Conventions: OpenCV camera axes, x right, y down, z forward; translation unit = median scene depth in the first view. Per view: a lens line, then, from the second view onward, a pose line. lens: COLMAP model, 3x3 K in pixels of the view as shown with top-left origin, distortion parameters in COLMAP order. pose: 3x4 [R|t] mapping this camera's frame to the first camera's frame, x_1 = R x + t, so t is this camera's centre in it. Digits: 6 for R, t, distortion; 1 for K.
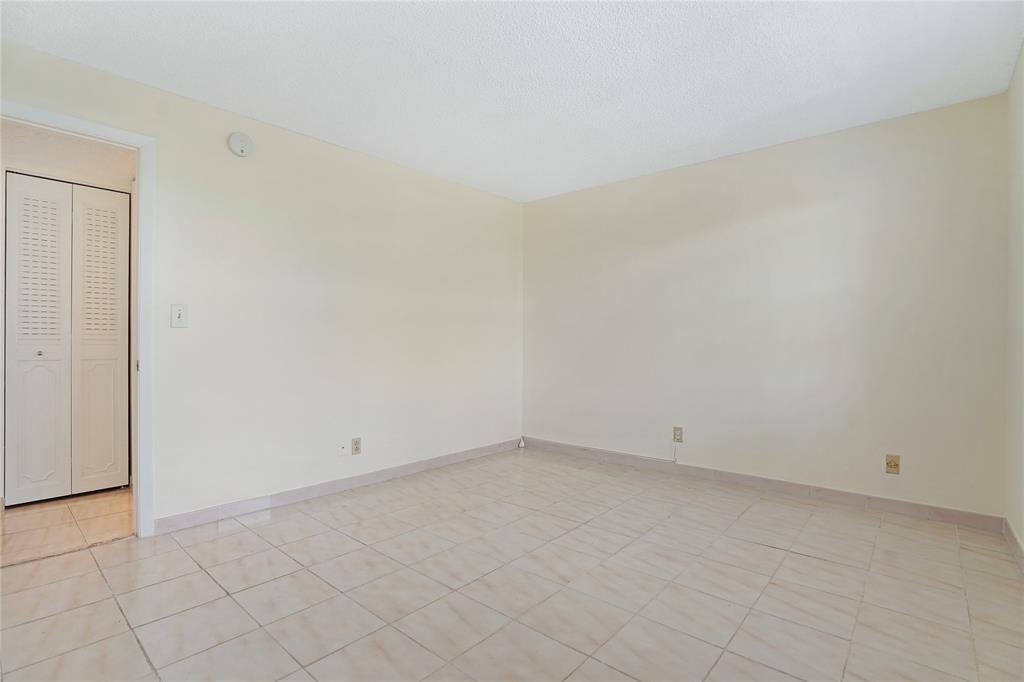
lens RADIAL K [[493.6, 0, 509.7], [0, 493.6, 340.0], [0, 0, 1]] dist [0.002794, 0.001172]
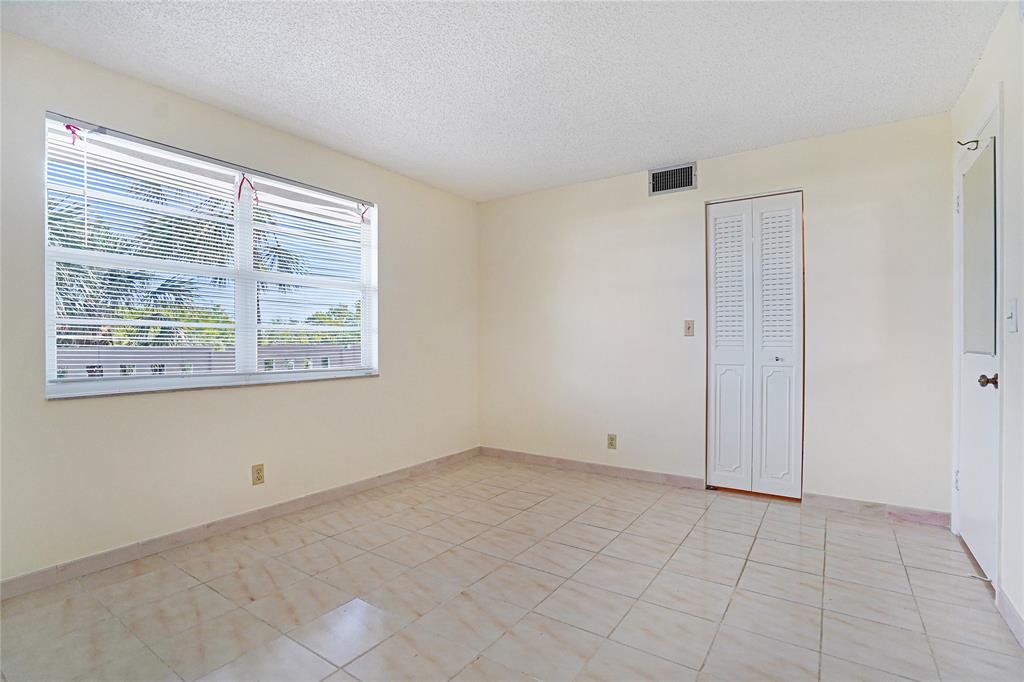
lens RADIAL K [[493.6, 0, 512.2], [0, 493.6, 343.1], [0, 0, 1]] dist [0.002794, 0.001172]
pose [[-0.991974, 0.003589, -0.126388, 0.144869], [0.003215, 0.999990, 0.003169, -0.017768], [0.126398, 0.002737, -0.991976, 2.021187]]
